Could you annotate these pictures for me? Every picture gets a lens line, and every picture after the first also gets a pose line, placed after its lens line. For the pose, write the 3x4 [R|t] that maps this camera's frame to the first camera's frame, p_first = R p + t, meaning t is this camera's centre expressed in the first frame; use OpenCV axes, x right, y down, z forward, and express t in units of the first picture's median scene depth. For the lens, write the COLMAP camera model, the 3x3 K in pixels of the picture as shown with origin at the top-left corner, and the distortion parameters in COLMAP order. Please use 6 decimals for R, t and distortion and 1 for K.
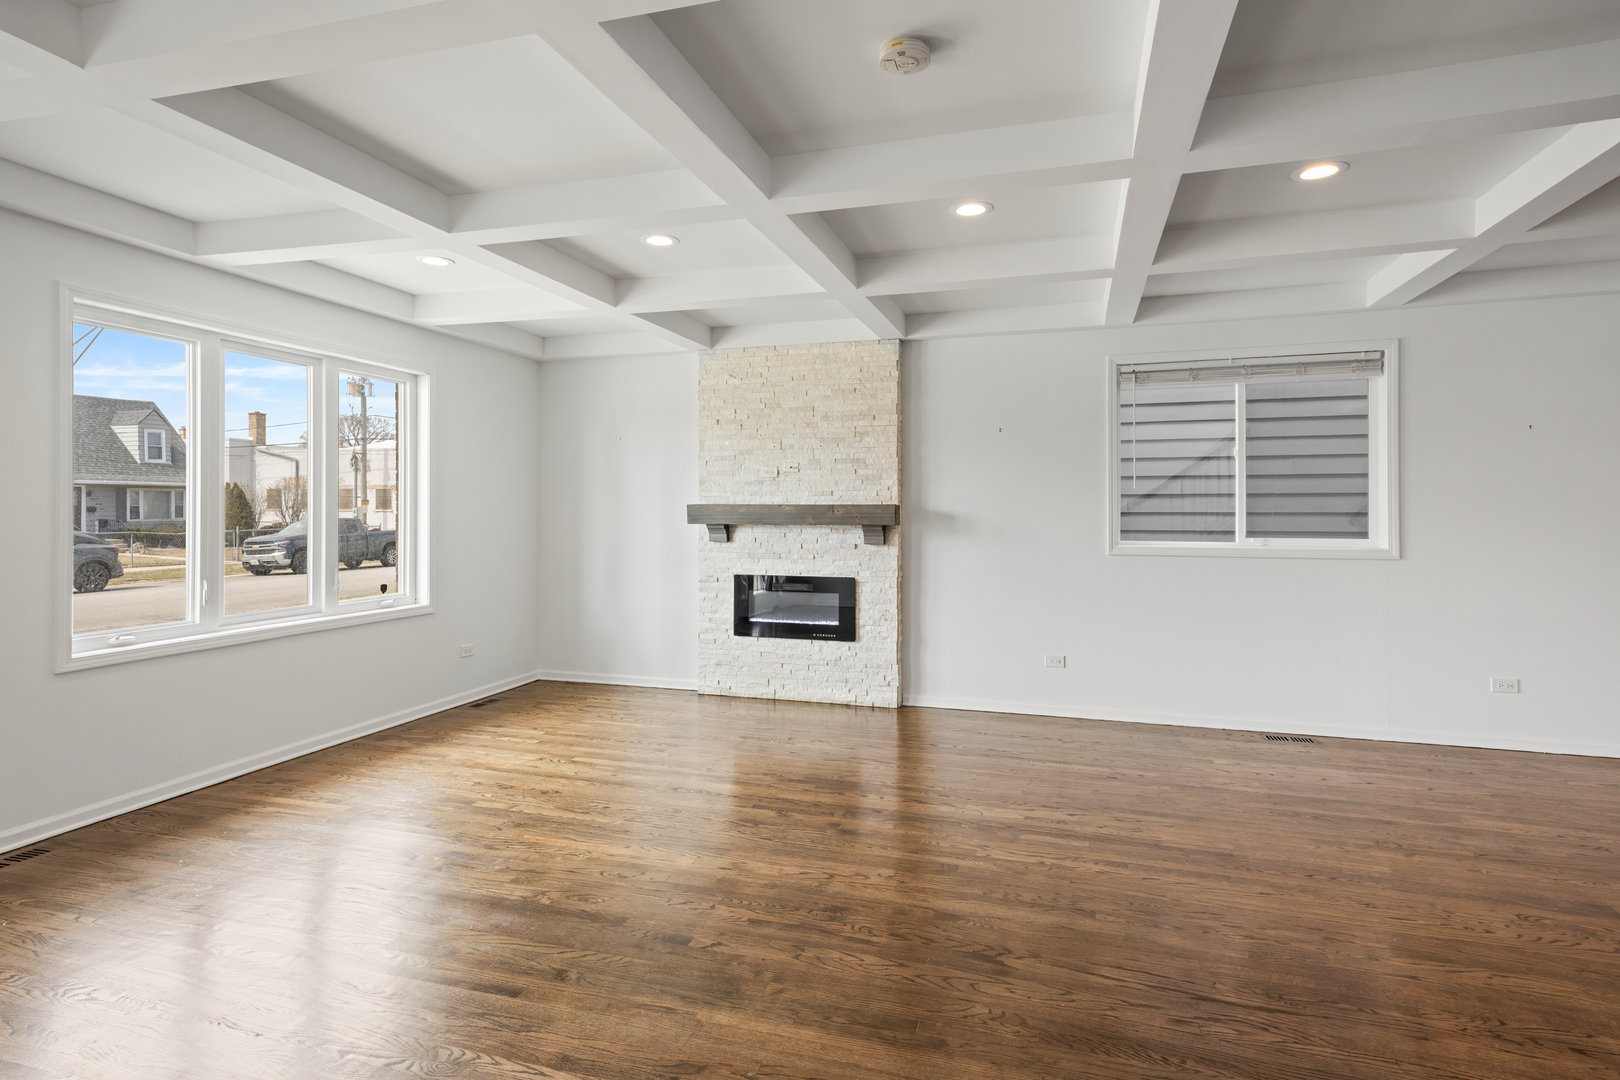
lens RADIAL K [[866.3, 0, 789.3], [0, 866.3, 502.8], [0, 0, 1]] dist [0.011643, 0.000218]
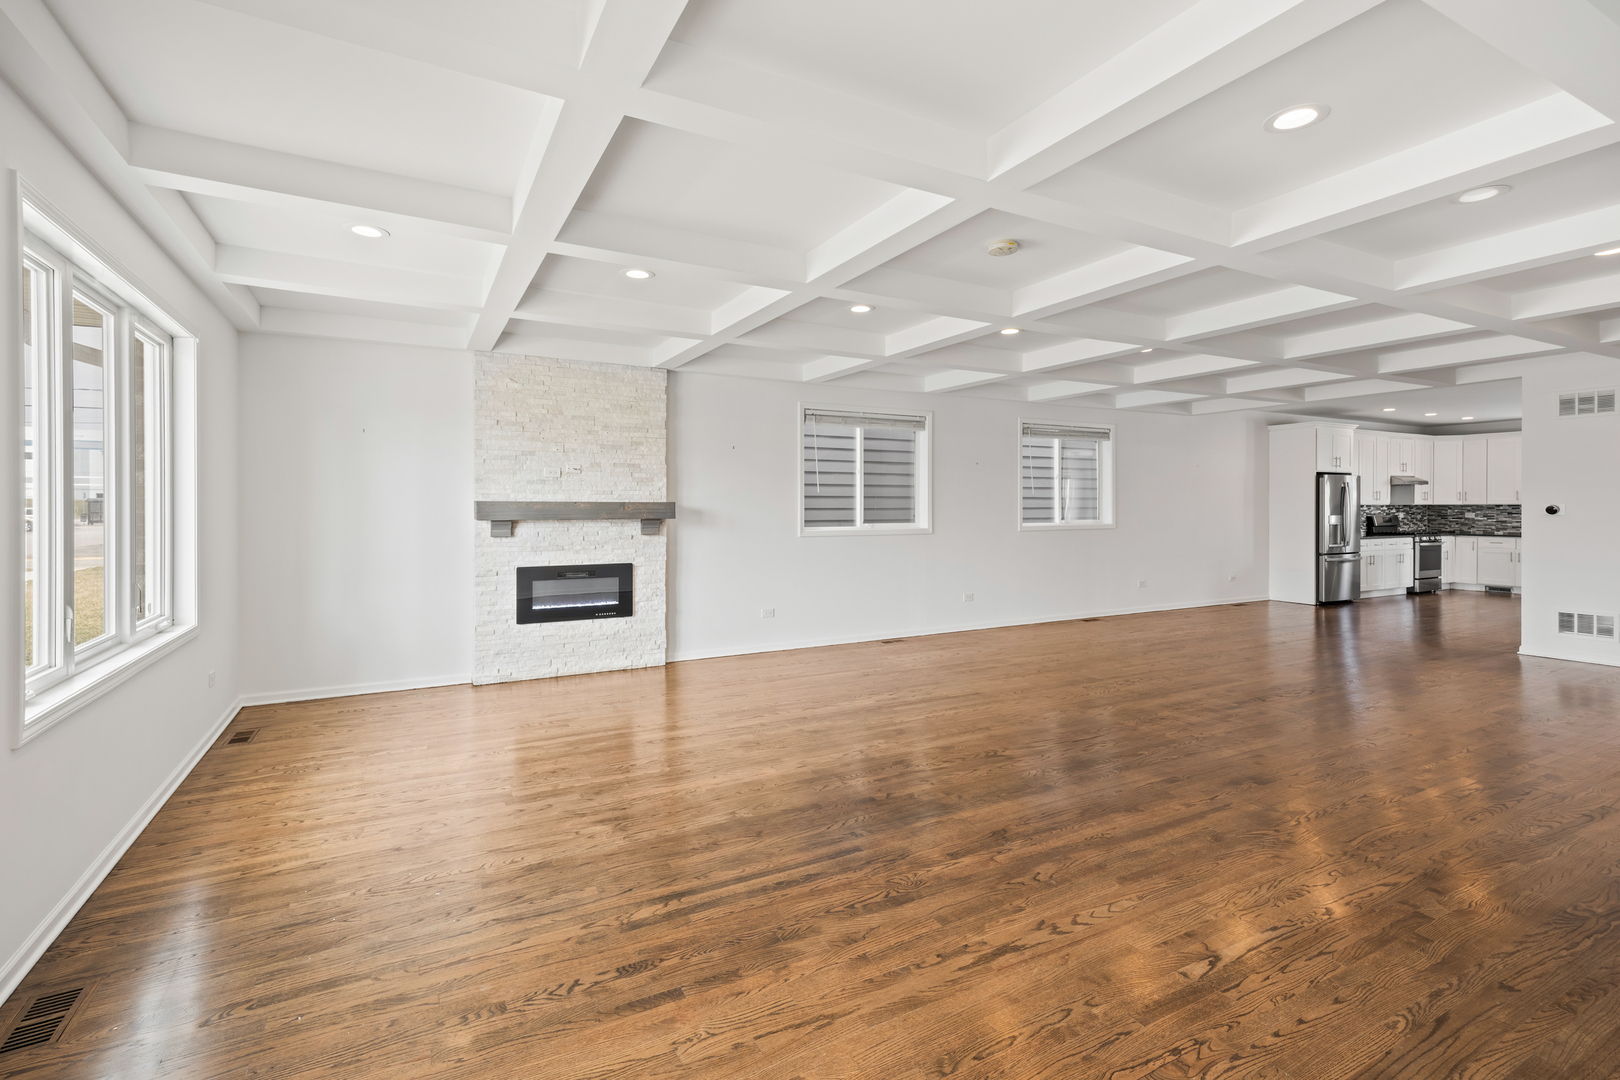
lens RADIAL K [[761.4, 0, 820.3], [0, 761.4, 514.0], [0, 0, 1]] dist [0.017524, 0.000397]
pose [[0.680702, -0.007147, 0.732526, -0.522939], [-0.004012, 0.999901, 0.013484, 0.003153], [-0.732550, -0.012117, 0.680606, 0.090452]]
